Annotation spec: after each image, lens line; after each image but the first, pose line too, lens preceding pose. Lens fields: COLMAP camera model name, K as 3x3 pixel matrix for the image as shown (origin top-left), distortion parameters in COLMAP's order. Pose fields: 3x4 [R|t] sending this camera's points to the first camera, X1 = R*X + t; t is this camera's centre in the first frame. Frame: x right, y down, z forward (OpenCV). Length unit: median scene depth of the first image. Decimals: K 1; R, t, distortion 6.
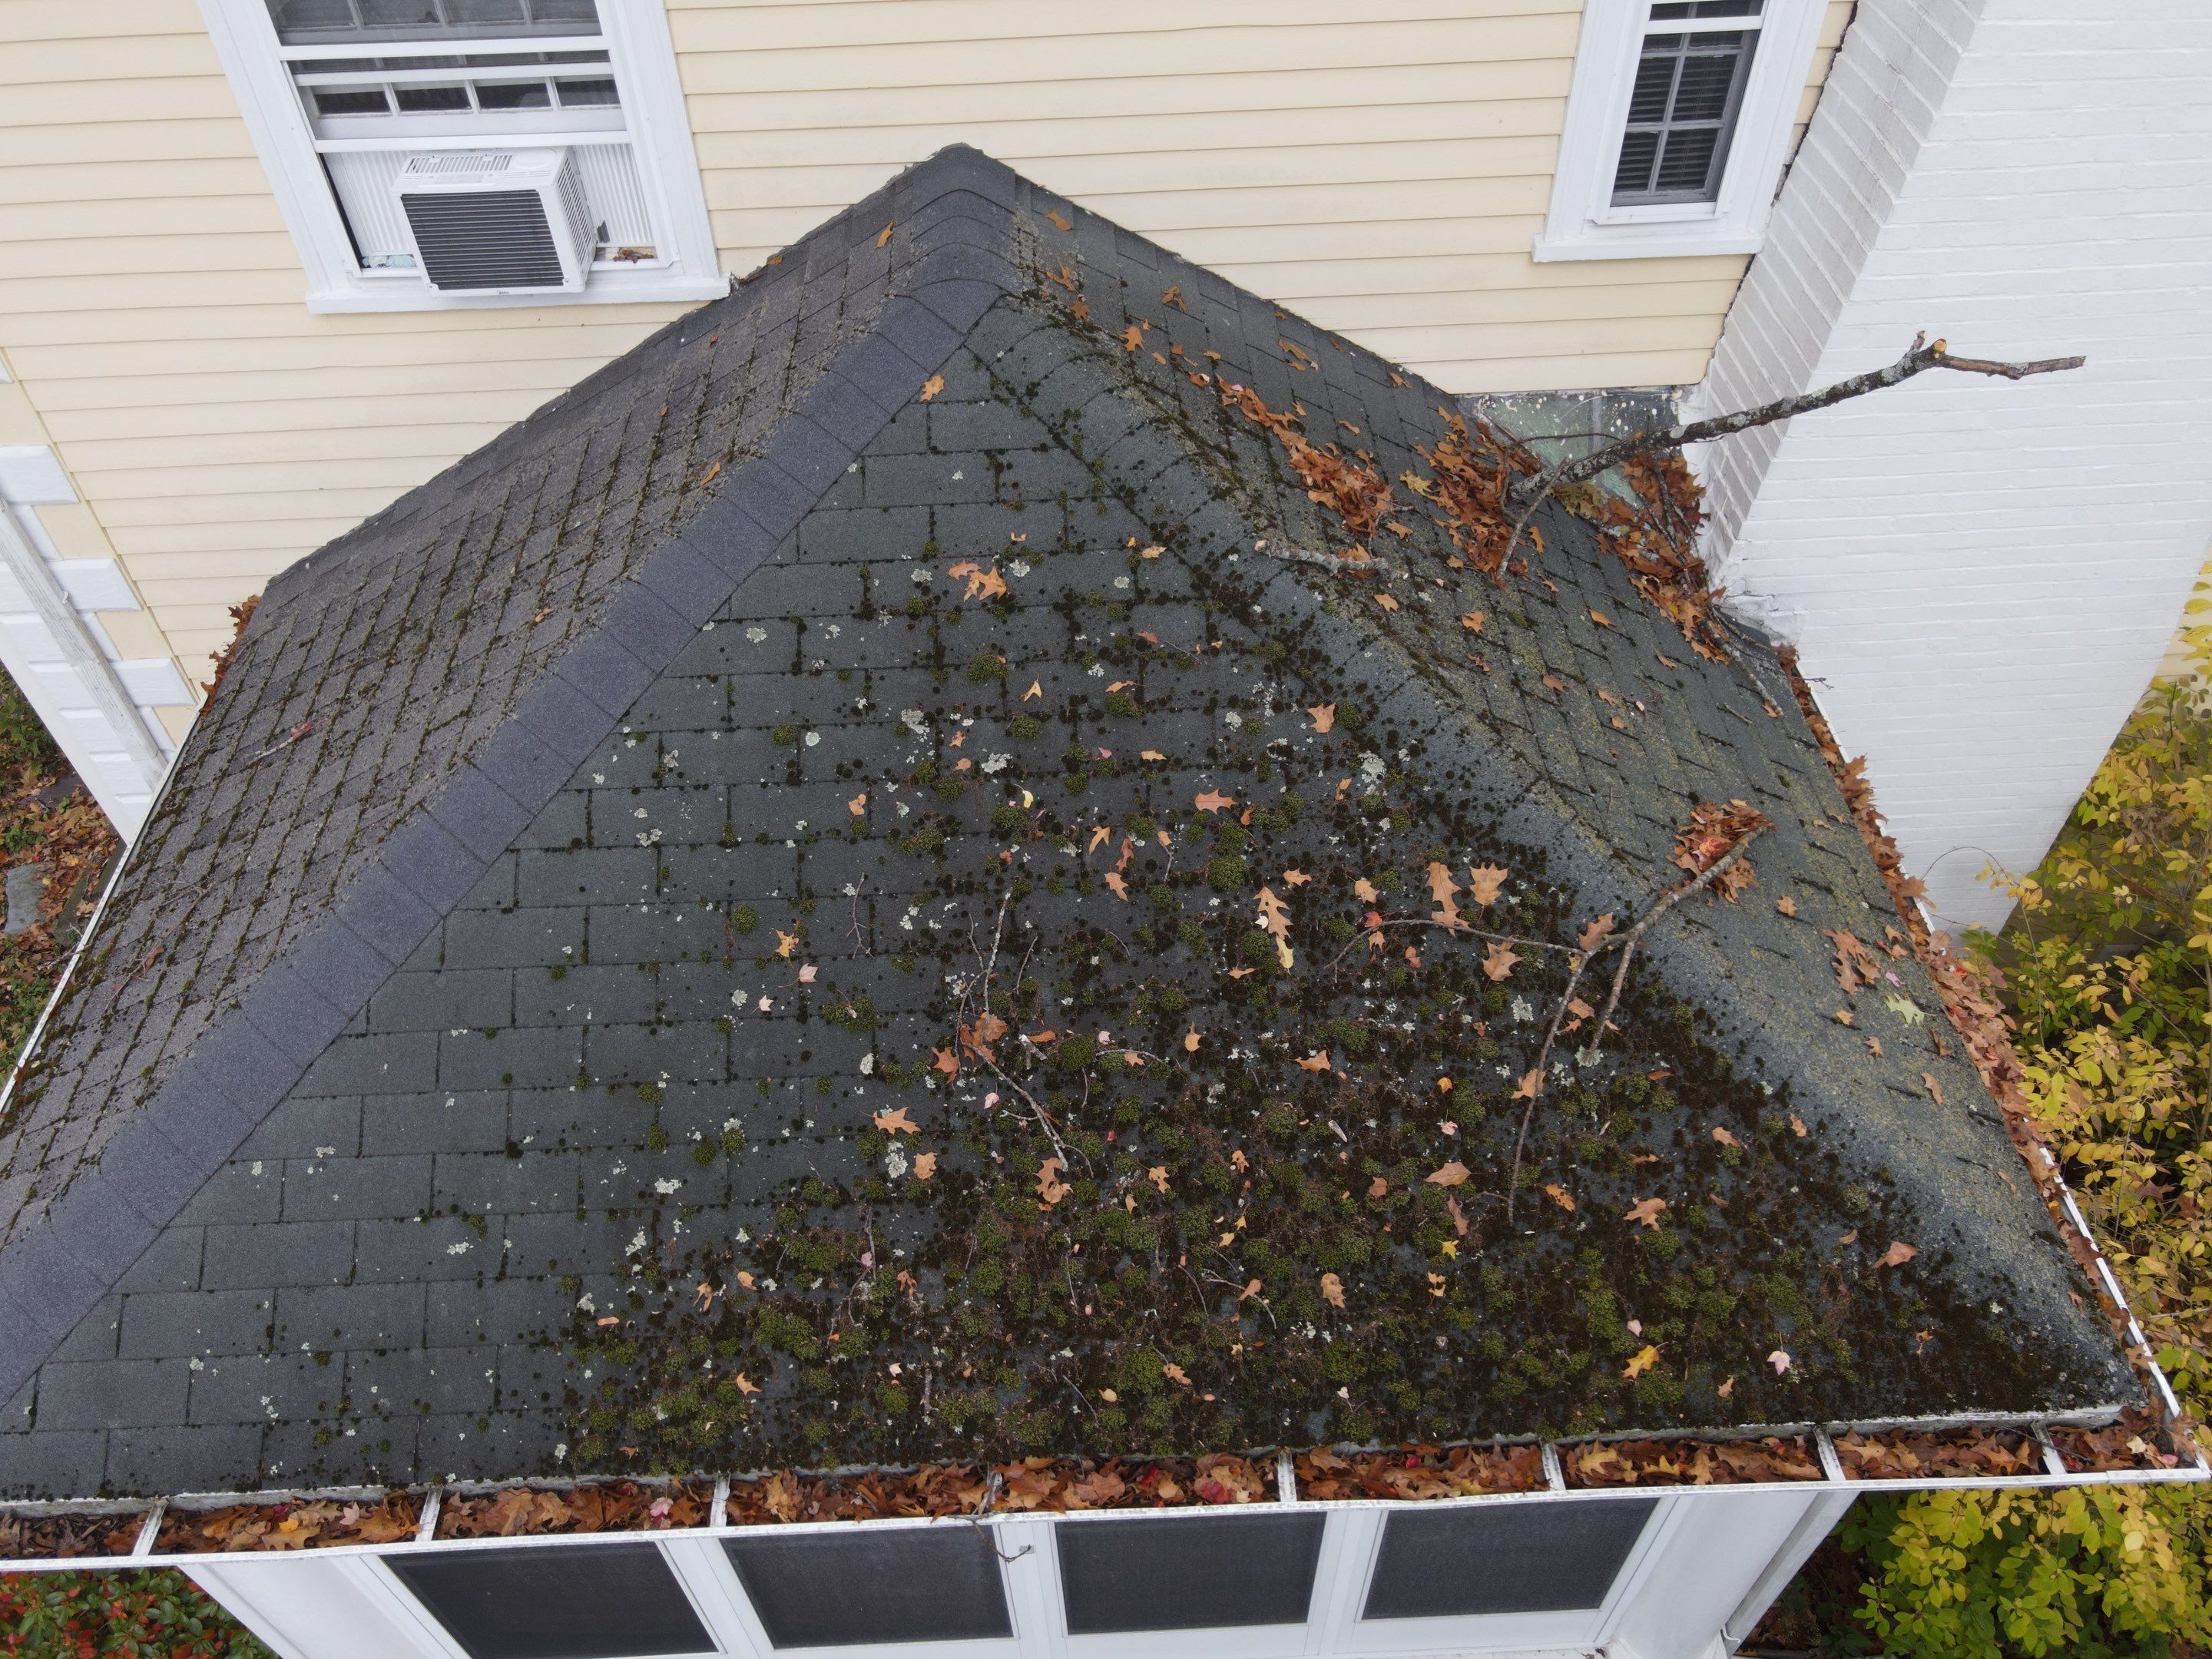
lens RADIAL K [[1630.7, 0, 1099.2], [0, 1630.7, 835.4], [0, 0, 1]] dist [0.009485, 0.009749]
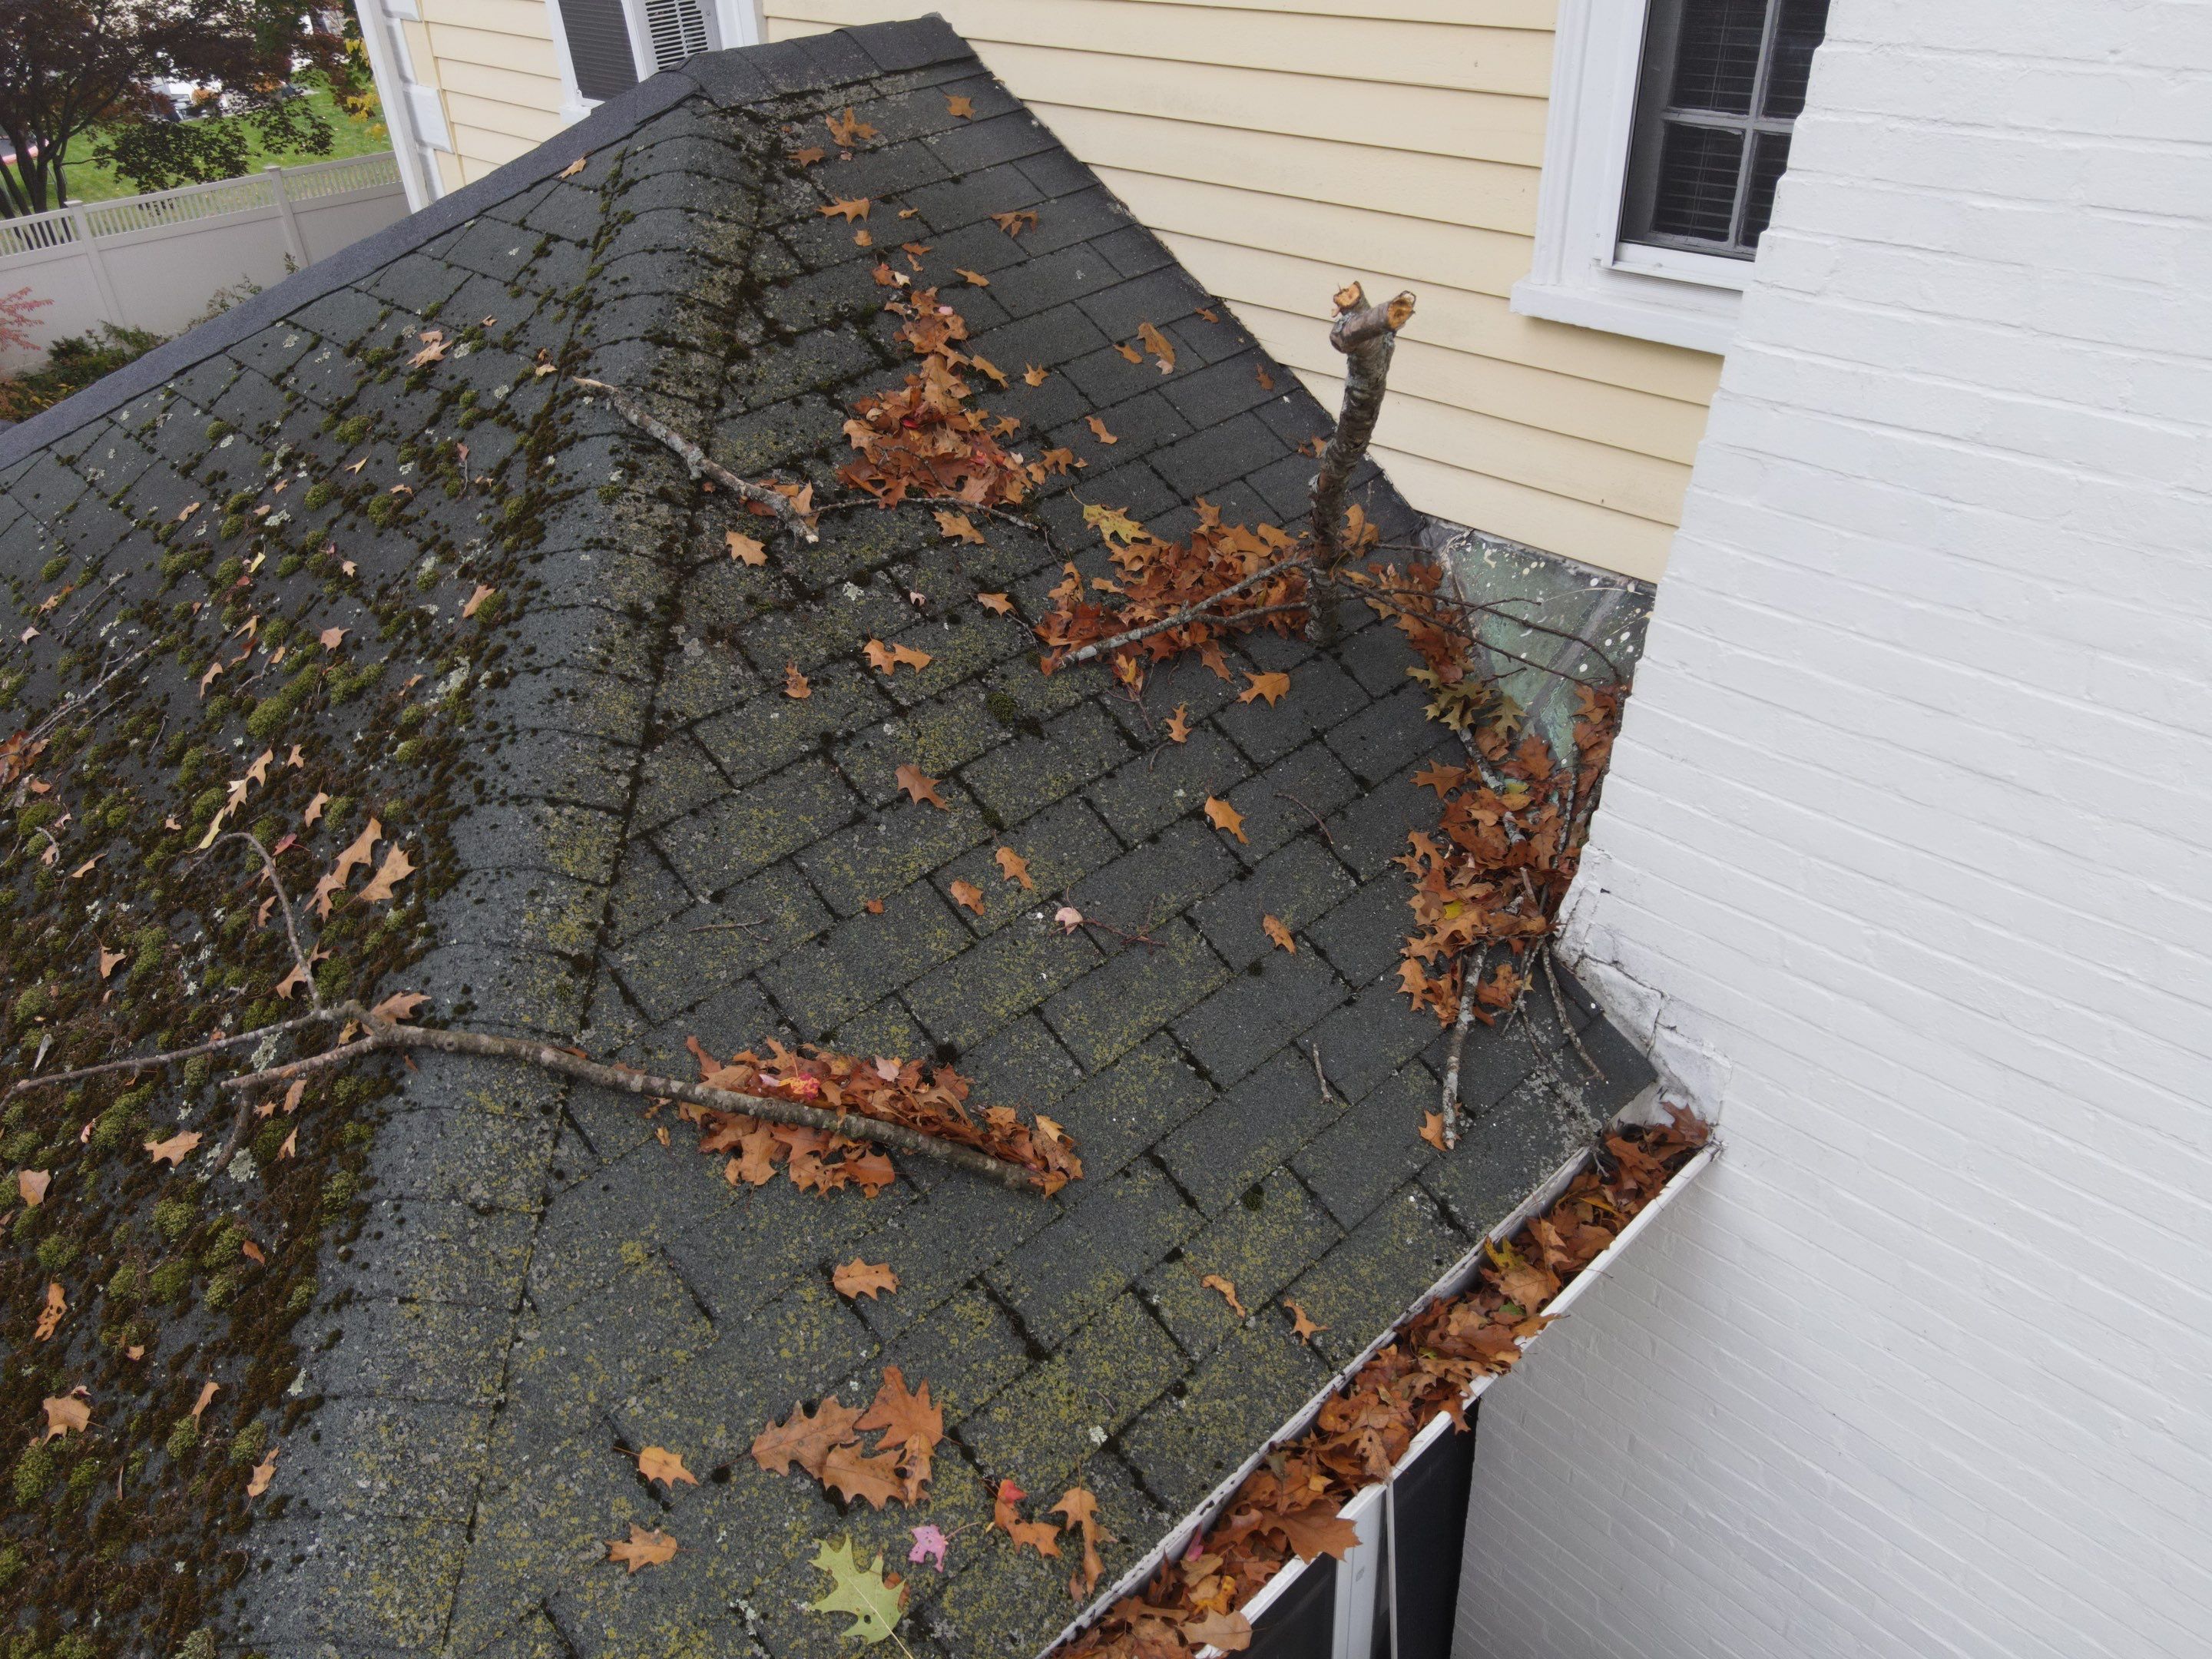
lens RADIAL K [[1630.7, 0, 1099.3], [0, 1630.7, 825.4], [0, 0, 1]] dist [0.009485, 0.009749]
pose [[0.657729, 0.401935, -0.637056, 0.818871], [-0.523379, 0.852096, -0.002753, -0.130652], [0.541726, 0.335233, 0.770812, 0.646909]]
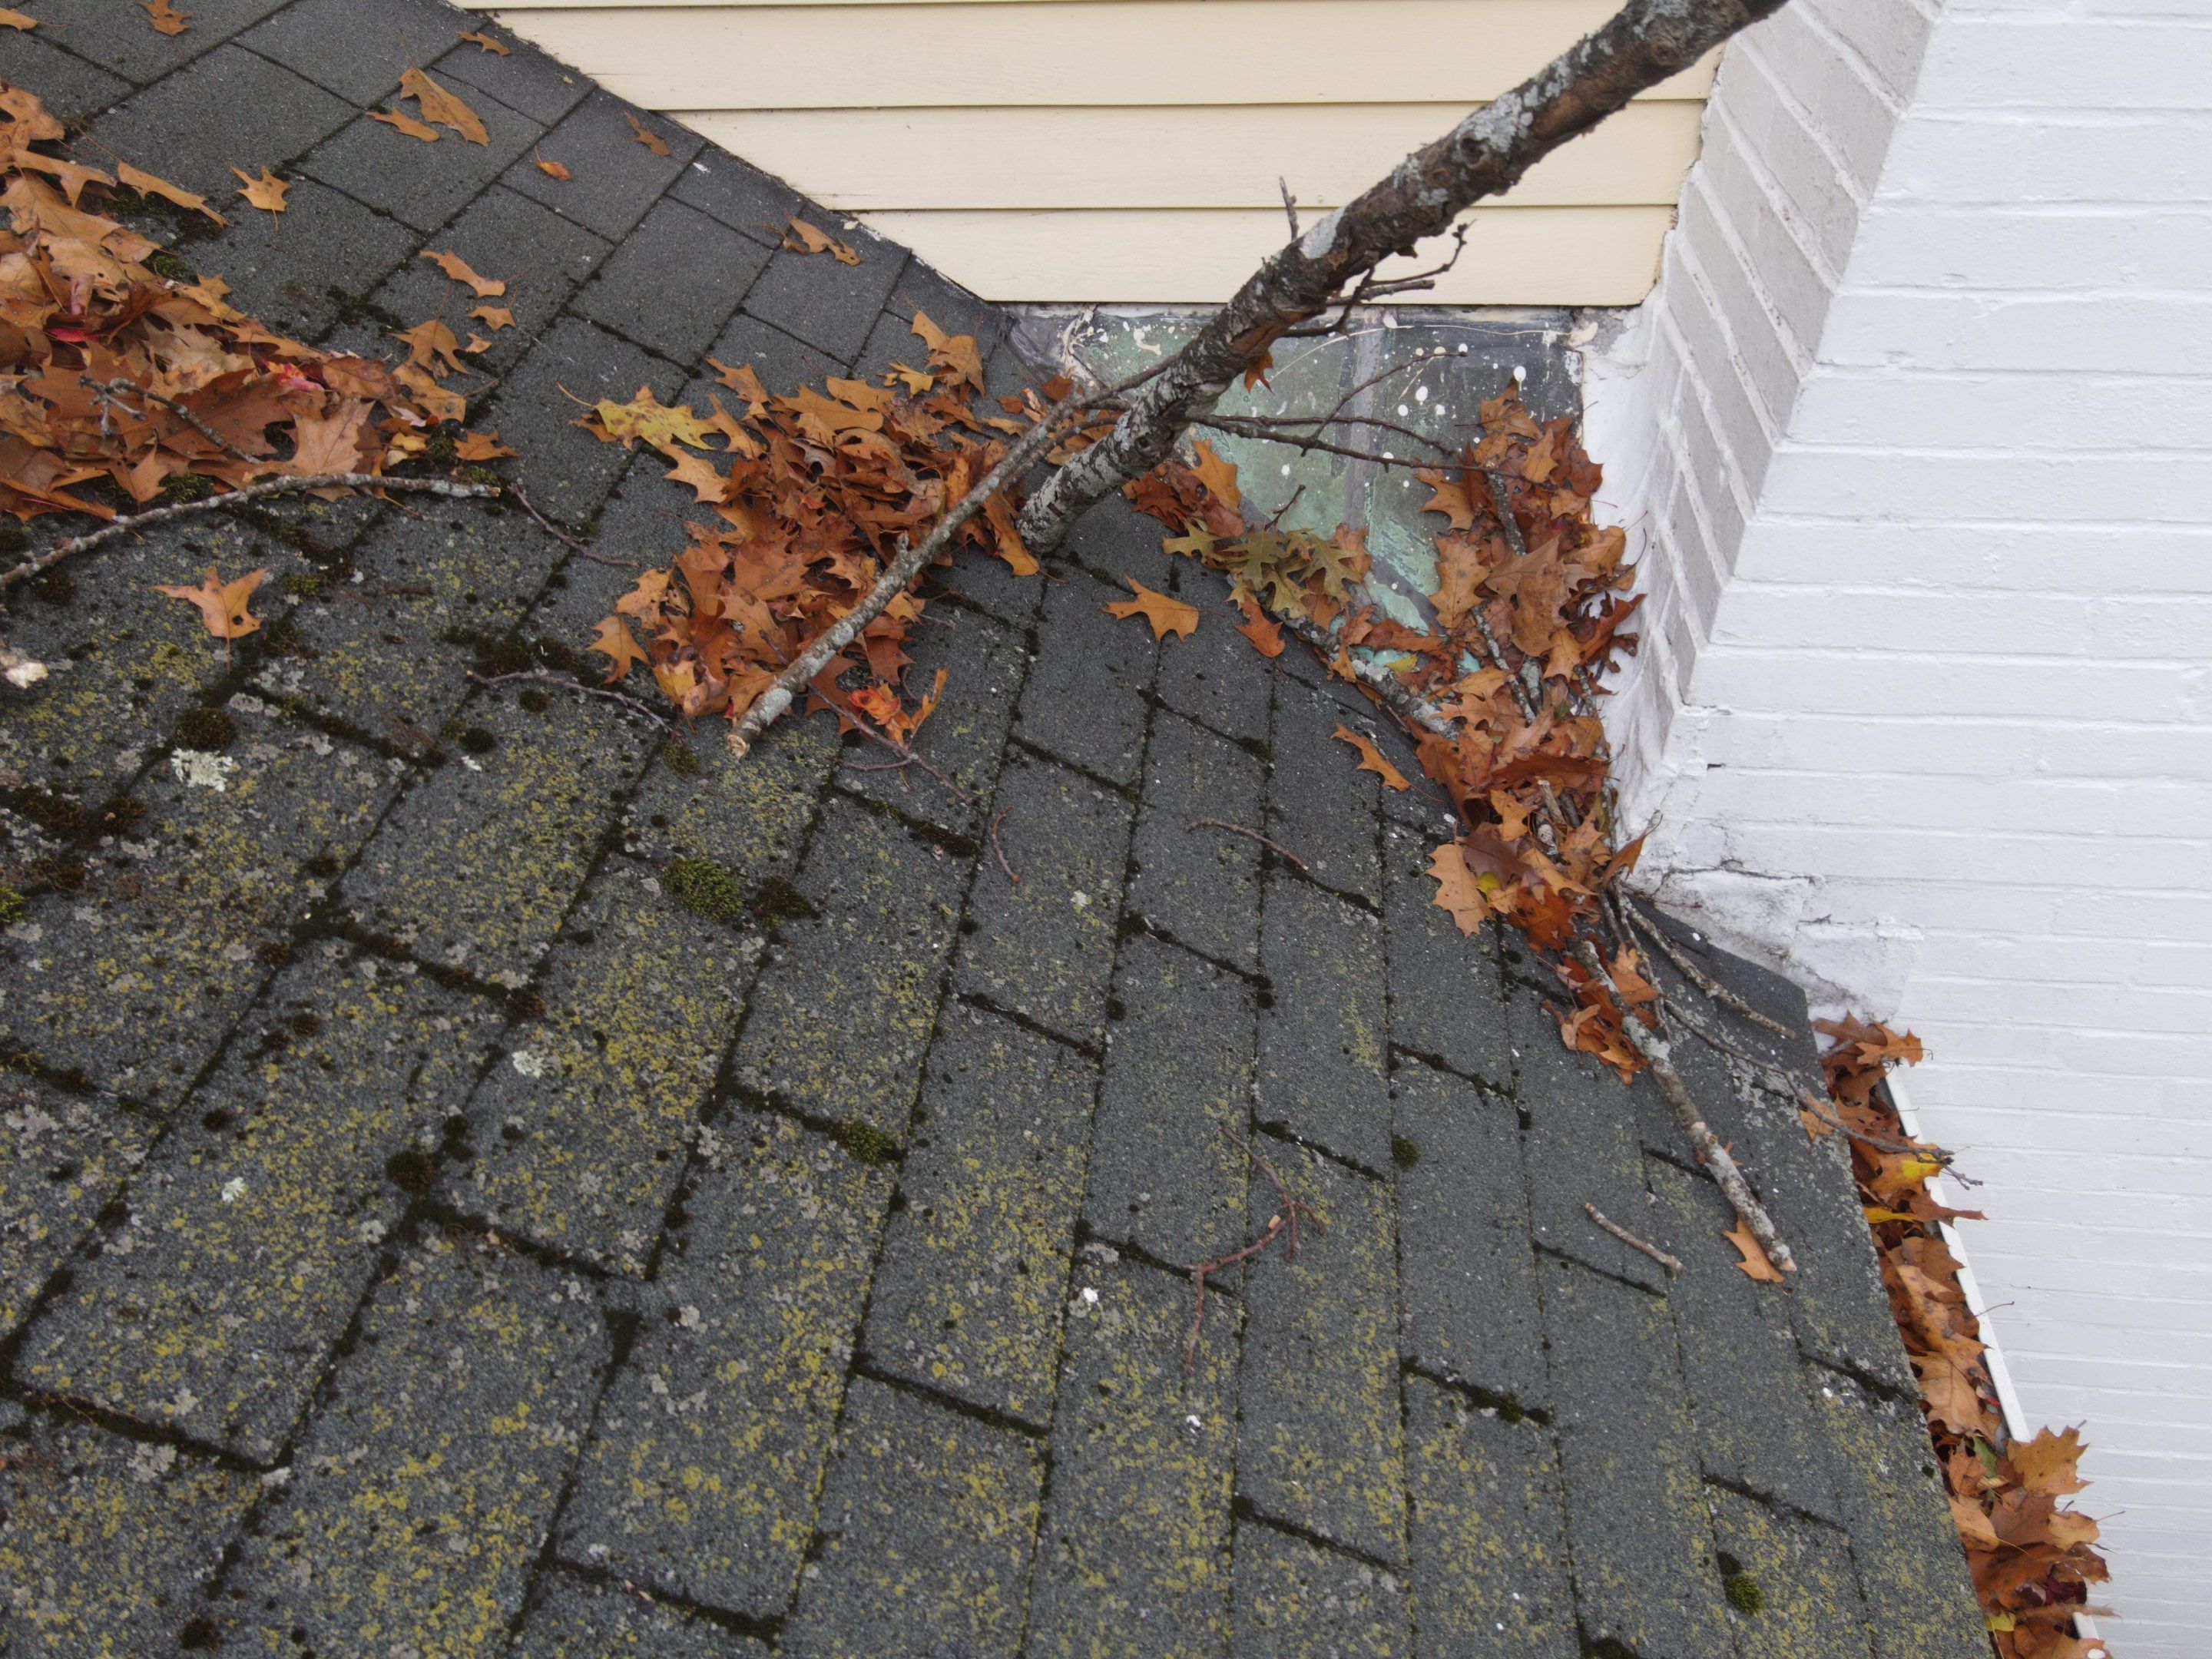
lens RADIAL K [[1630.7, 0, 1100.7], [0, 1630.7, 830.7], [0, 0, 1]] dist [0.009485, 0.009749]
pose [[0.987643, 0.082675, -0.133139, 0.417851], [-0.099053, 0.987636, -0.121502, -0.135204], [0.121448, 0.133189, 0.983621, 0.866332]]
